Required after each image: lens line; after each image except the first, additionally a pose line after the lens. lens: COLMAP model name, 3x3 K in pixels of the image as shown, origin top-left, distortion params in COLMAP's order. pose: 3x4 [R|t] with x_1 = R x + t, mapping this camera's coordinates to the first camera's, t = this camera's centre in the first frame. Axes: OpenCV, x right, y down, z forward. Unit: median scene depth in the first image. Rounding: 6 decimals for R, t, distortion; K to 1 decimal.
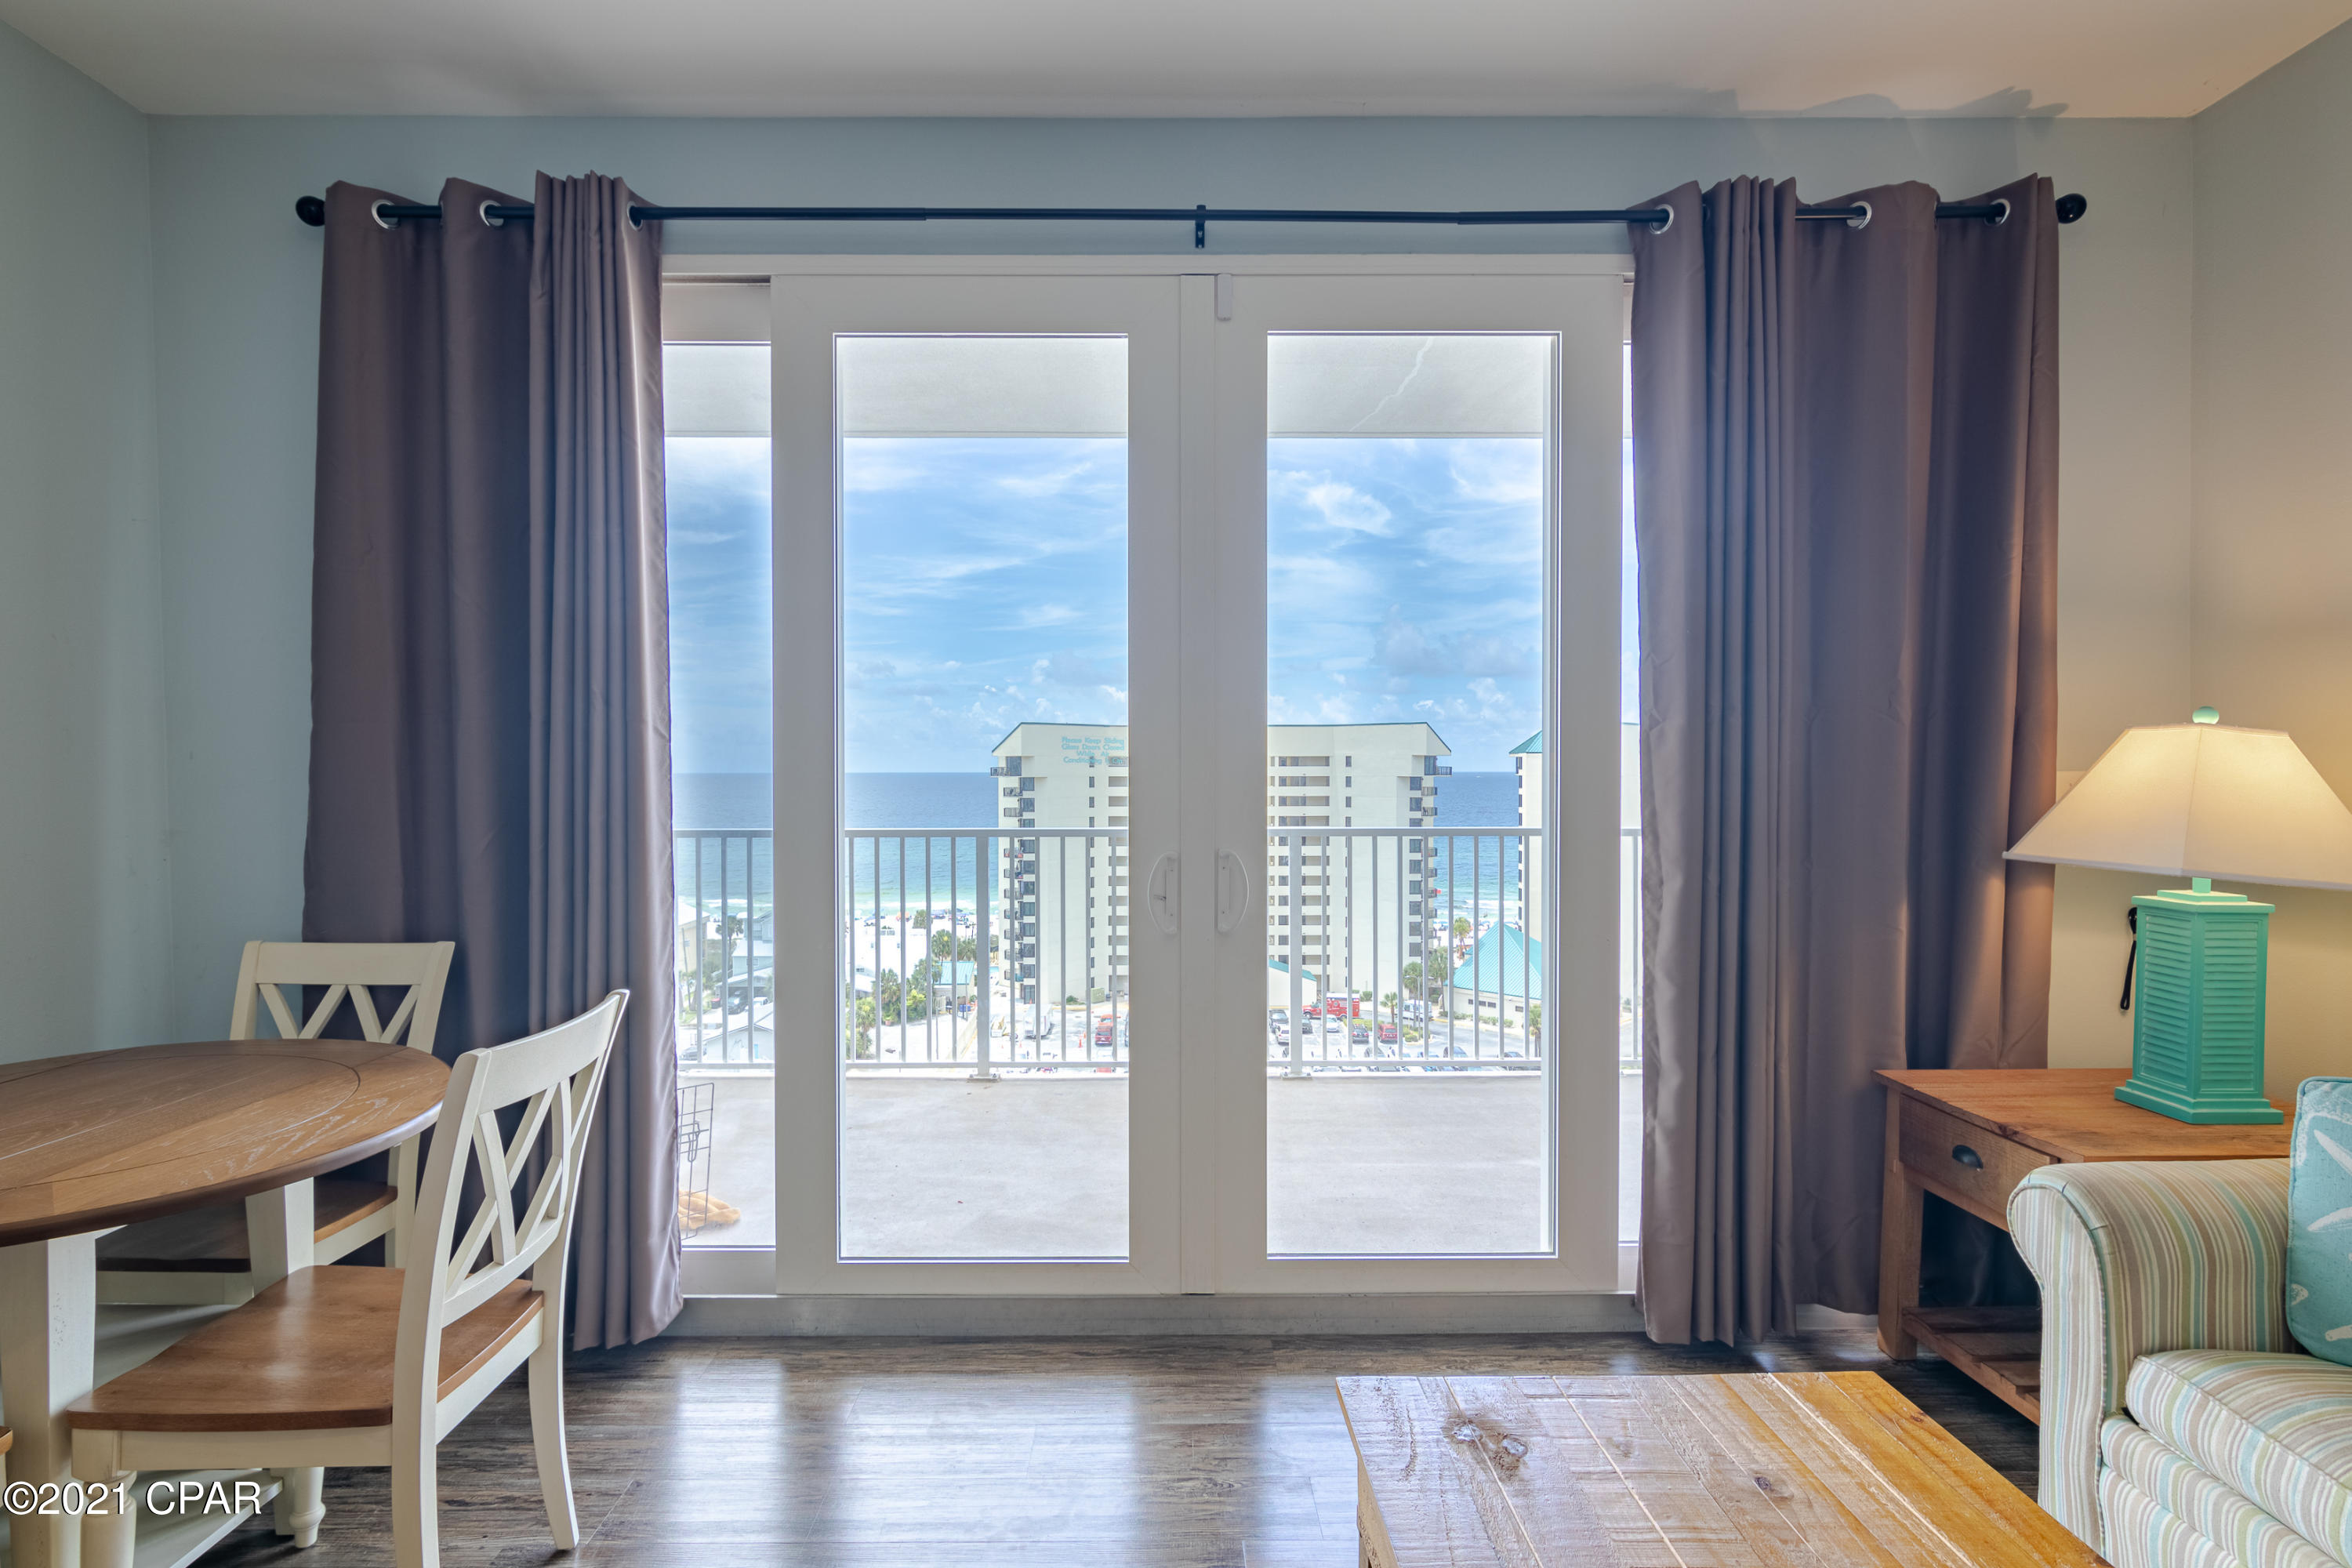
lens RADIAL K [[1203.9, 0, 1169.8], [0, 1203.9, 777.0], [0, 0, 1]] dist [-0.004878, 0.003580]
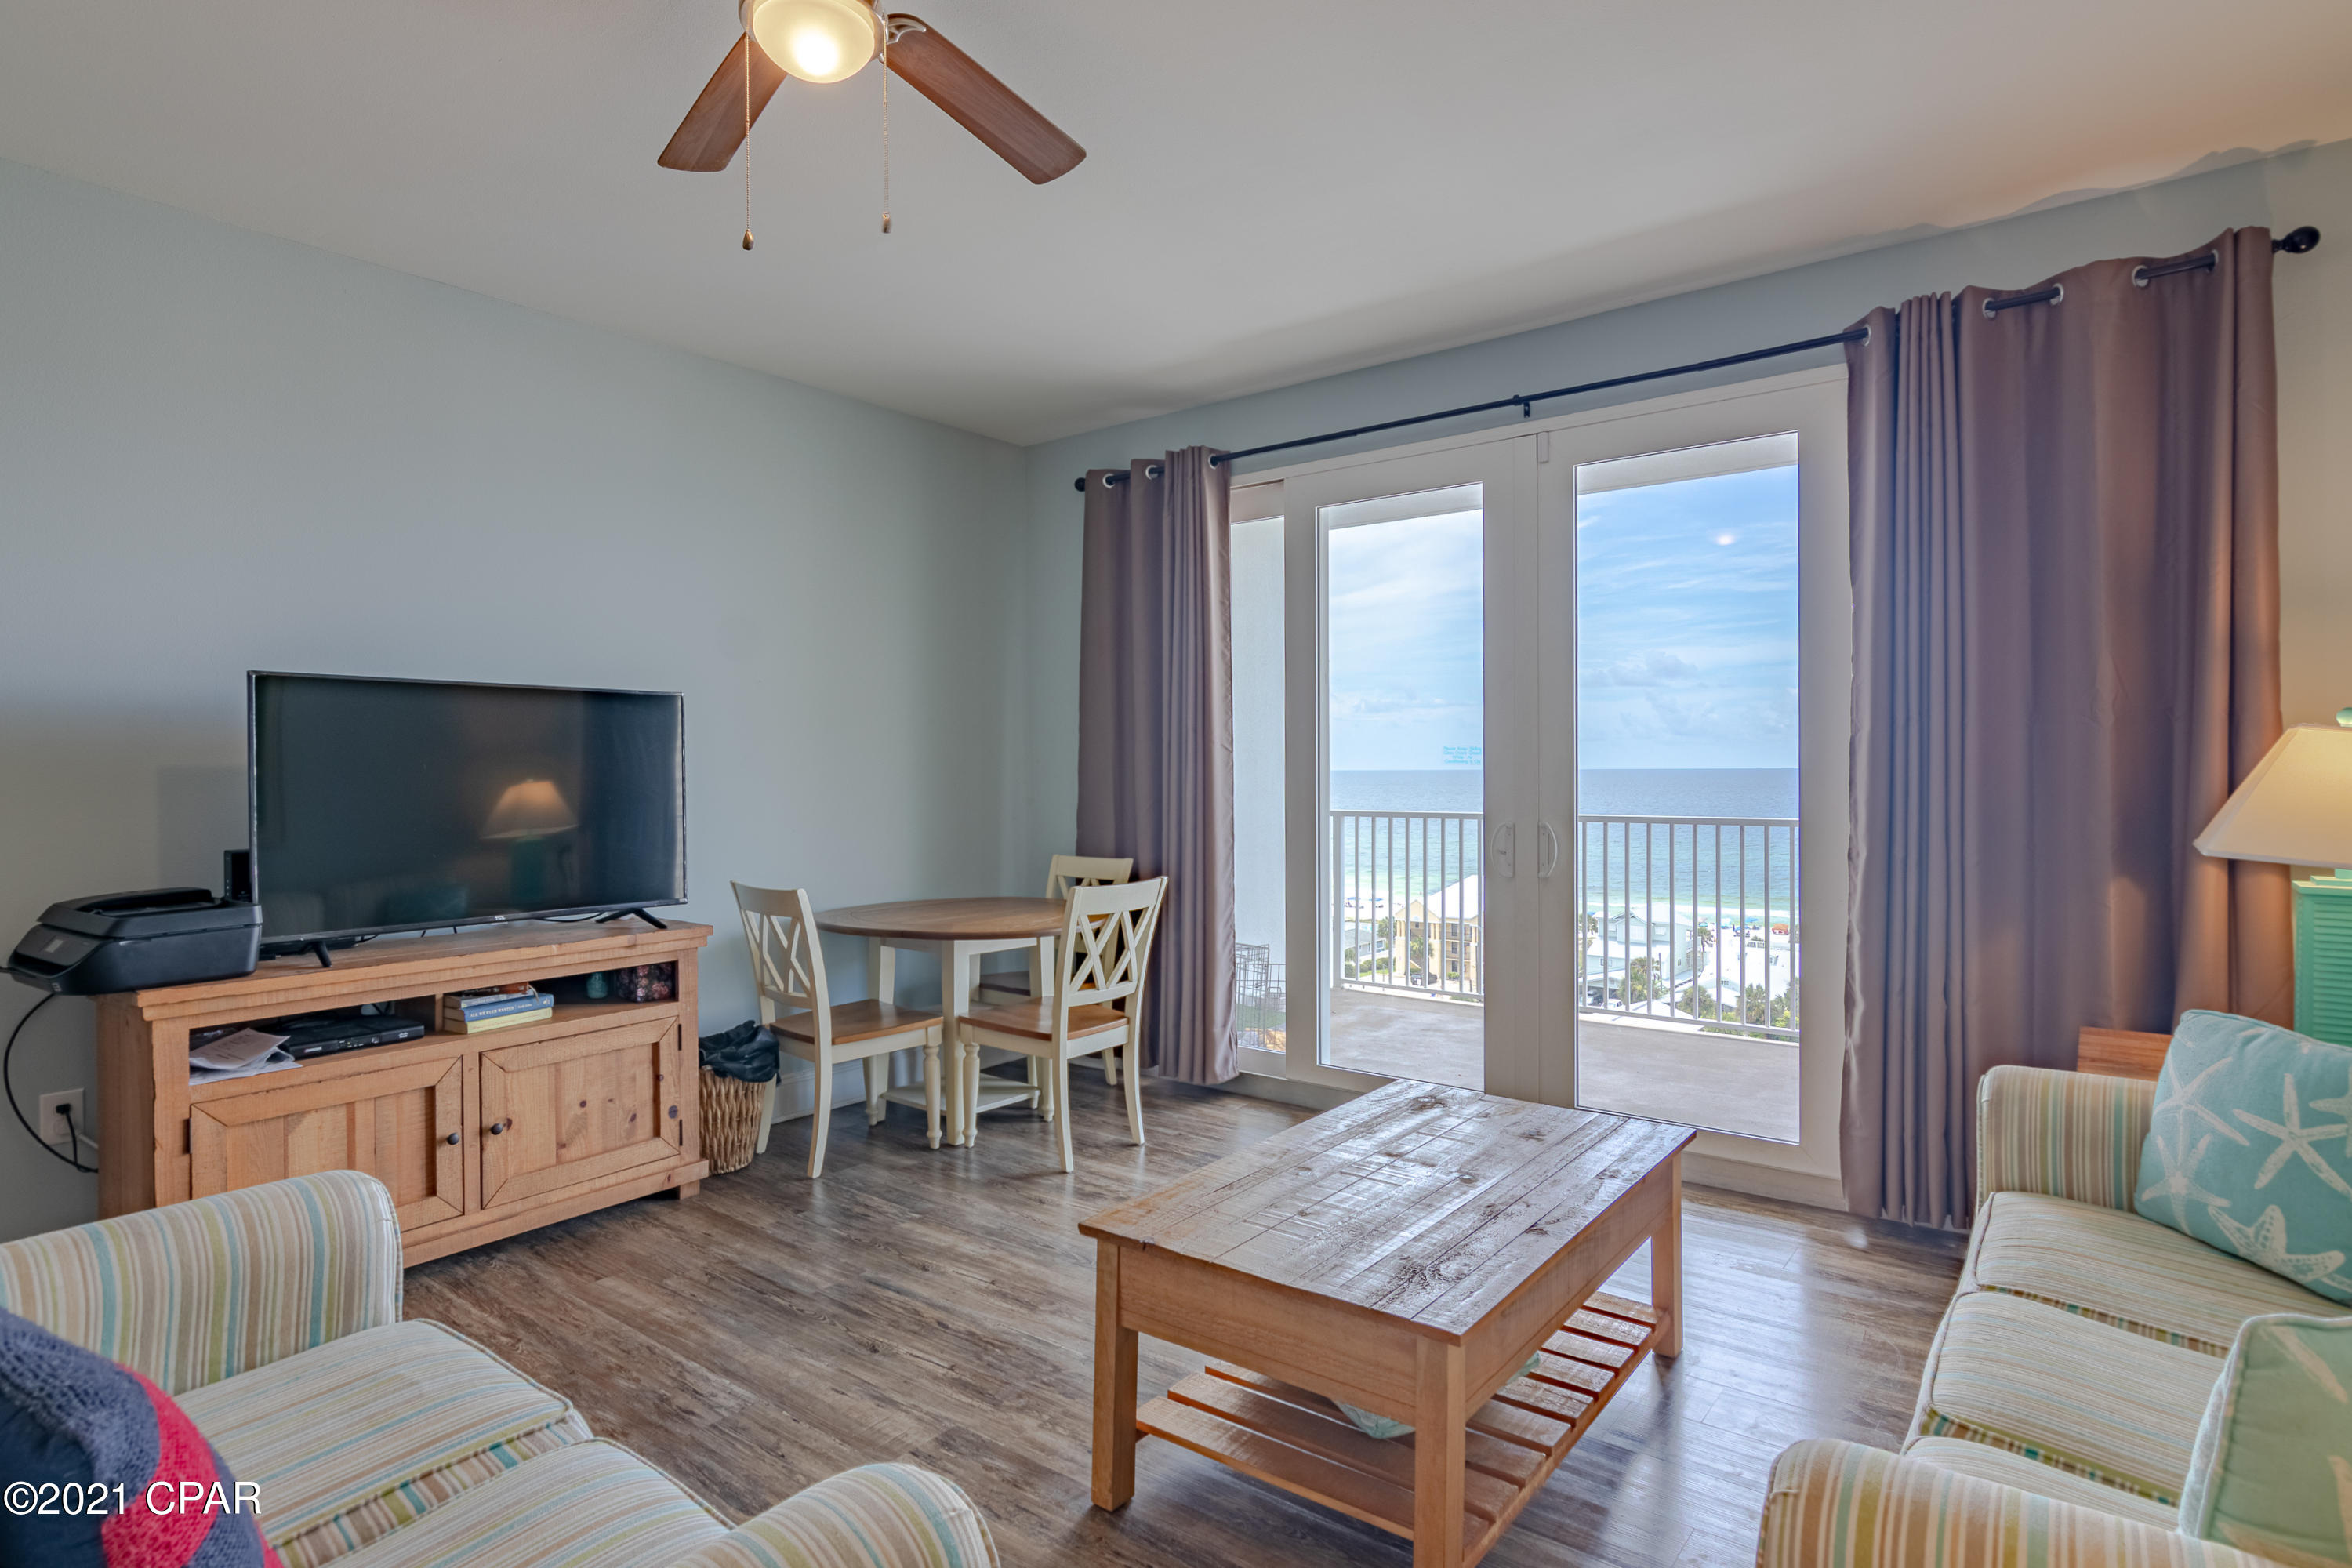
lens RADIAL K [[1203.9, 0, 1187.9], [0, 1203.9, 777.3], [0, 0, 1]] dist [-0.004878, 0.003580]
pose [[0.792363, 0.002801, -0.610044, 0.622014], [-0.003327, 0.999994, 0.000270, 0.005842], [0.610041, 0.001815, 0.792368, -0.446411]]
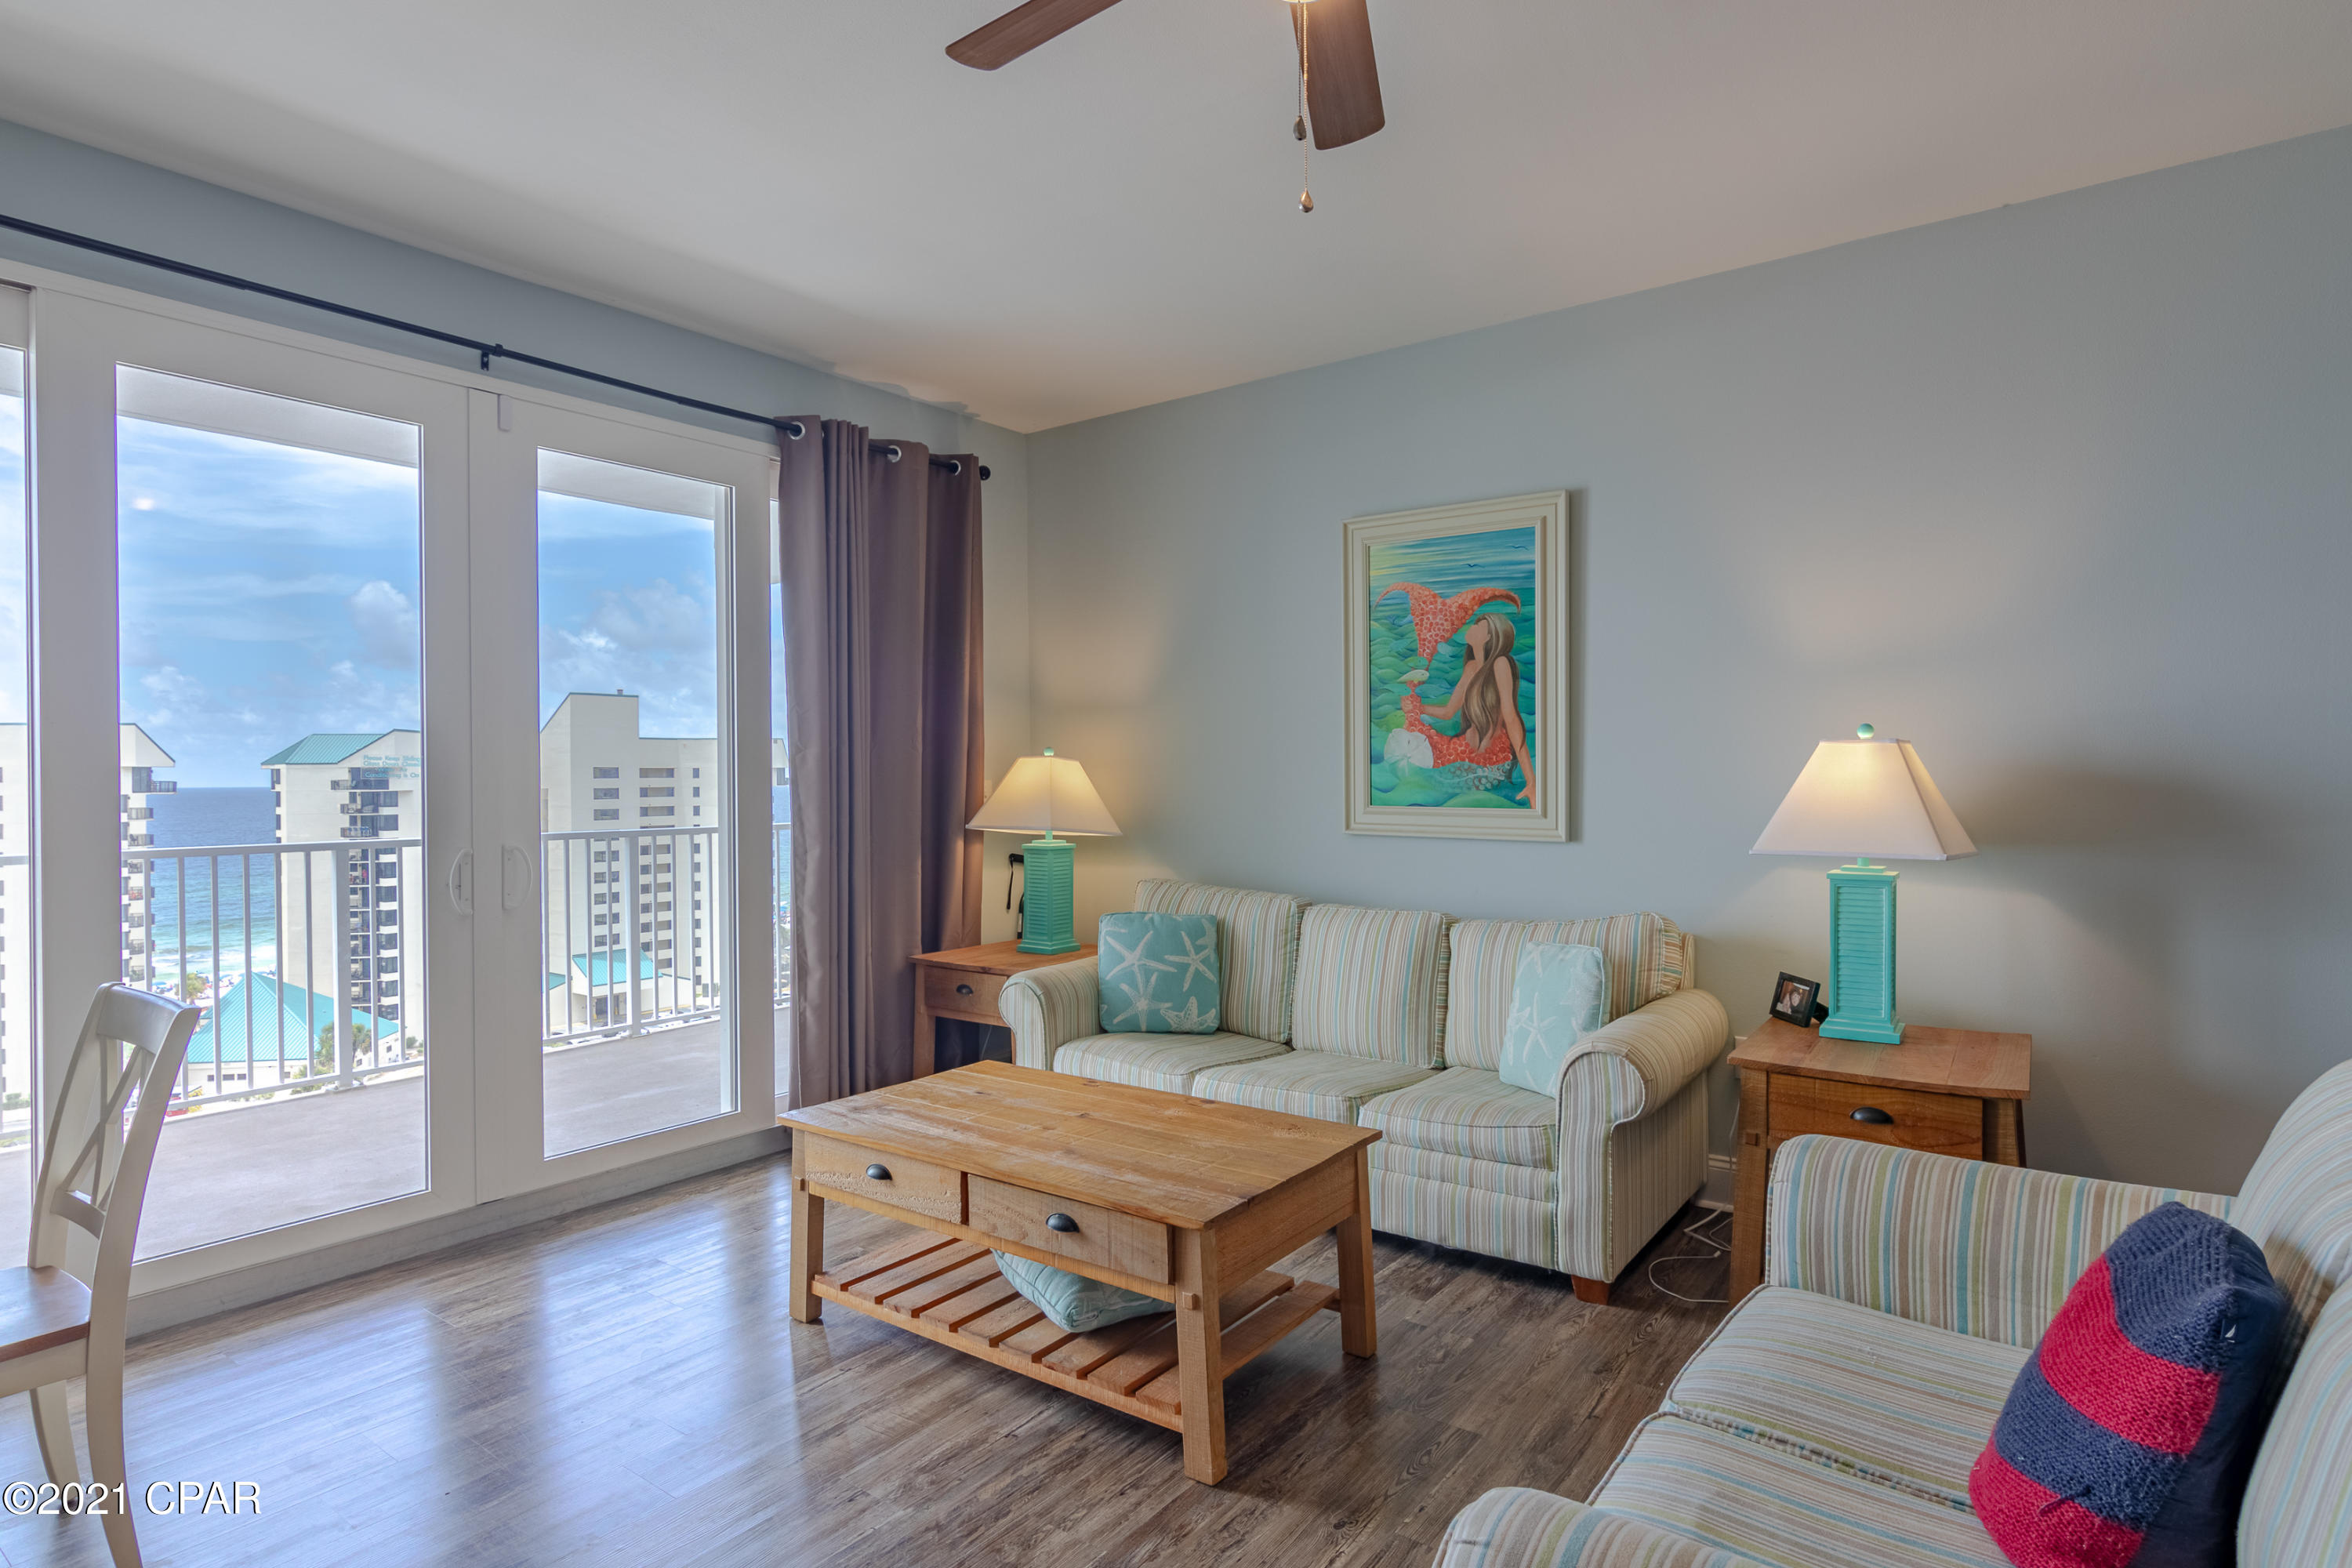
lens RADIAL K [[1203.9, 0, 1134.4], [0, 1203.9, 785.9], [0, 0, 1]] dist [-0.004878, 0.003580]
pose [[0.624523, -0.011517, 0.780922, -0.549371], [0.013584, 0.999900, 0.003883, -0.000214], [-0.780889, 0.008183, 0.624617, -0.322951]]
